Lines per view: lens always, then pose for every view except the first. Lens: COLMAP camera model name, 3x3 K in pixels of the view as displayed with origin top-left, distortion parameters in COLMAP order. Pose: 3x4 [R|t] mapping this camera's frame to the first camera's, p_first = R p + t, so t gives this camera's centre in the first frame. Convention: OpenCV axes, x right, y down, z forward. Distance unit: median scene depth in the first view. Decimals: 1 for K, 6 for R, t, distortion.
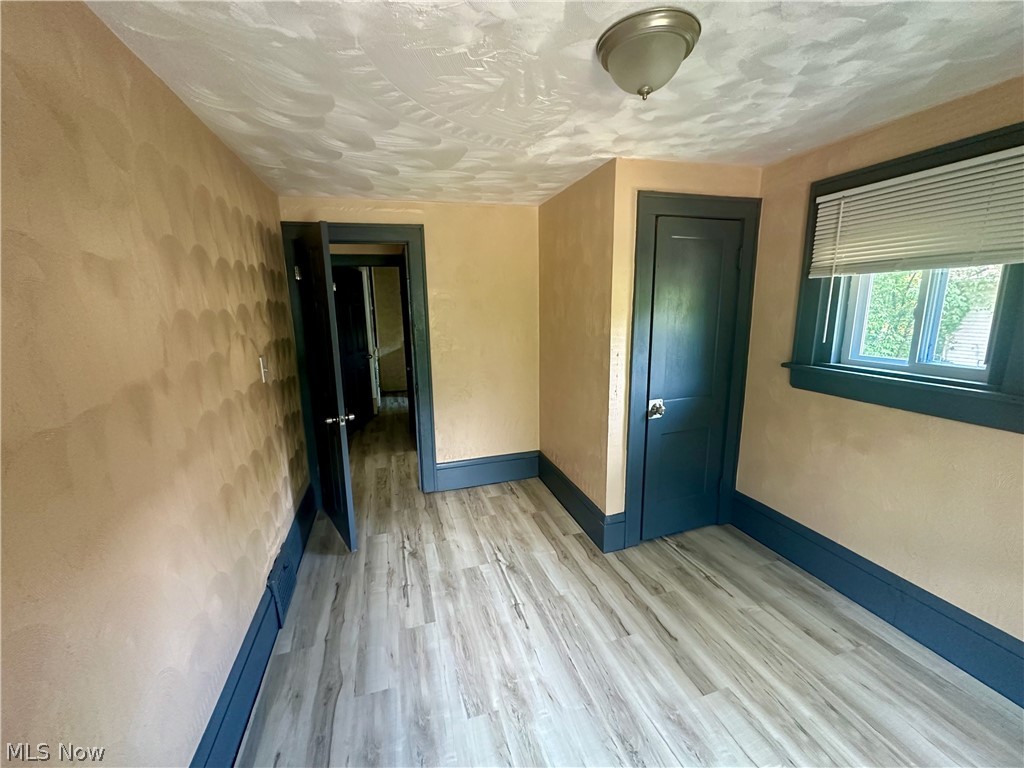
lens RADIAL K [[407.3, 0, 512.9], [0, 407.3, 382.3], [0, 0, 1]] dist [-0.004713, 0.000992]
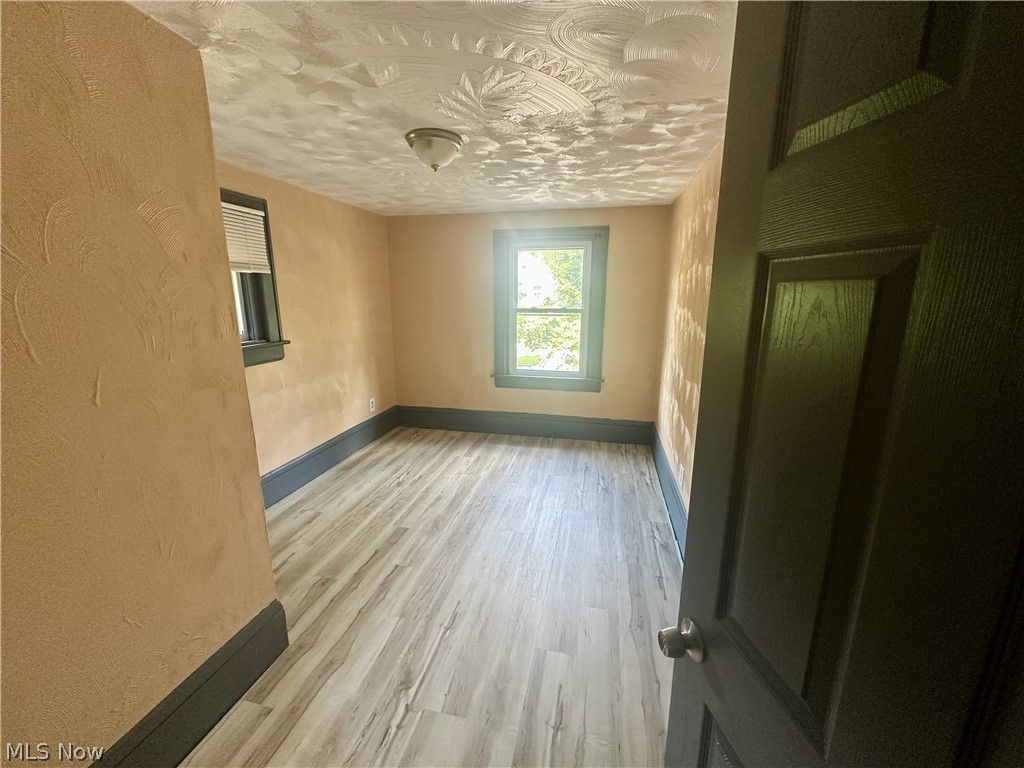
lens RADIAL K [[407.3, 0, 515.8], [0, 407.3, 380.9], [0, 0, 1]] dist [-0.004713, 0.000992]
pose [[-0.873451, -0.085828, 0.479287, -0.512198], [0.106149, 0.927101, 0.359466, -0.264227], [-0.475200, 0.364852, -0.800667, 1.475872]]
